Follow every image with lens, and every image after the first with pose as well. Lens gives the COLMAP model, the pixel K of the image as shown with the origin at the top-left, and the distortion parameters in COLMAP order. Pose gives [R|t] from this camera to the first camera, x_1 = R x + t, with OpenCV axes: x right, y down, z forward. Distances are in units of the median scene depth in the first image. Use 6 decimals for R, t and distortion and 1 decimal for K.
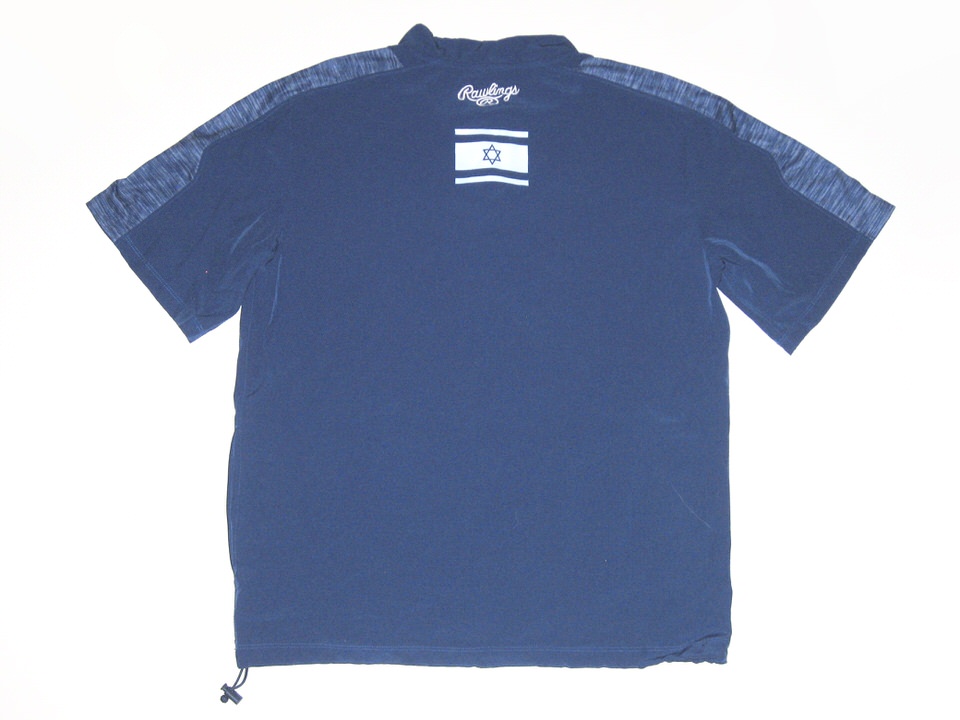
lens RADIAL K [[1450.7, 0, 480.4], [0, 1450.7, 355.6], [0, 0, 1]] dist [-0.000385, 0.000000]
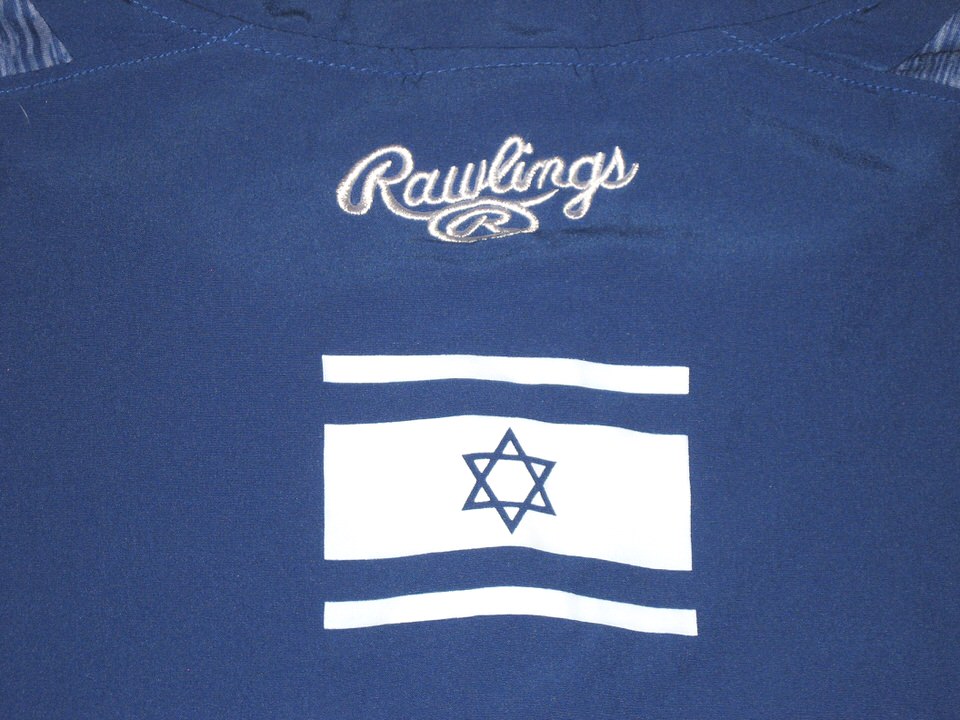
lens RADIAL K [[3143.1, 0, 480.2], [0, 3143.1, 360.1], [0, 0, 1]] dist [-0.517271, 0.000000]
pose [[0.999842, -0.006976, 0.016350, -0.002849], [0.009924, 0.982144, -0.187871, -0.074042], [-0.014747, 0.188003, 0.982058, 0.574598]]
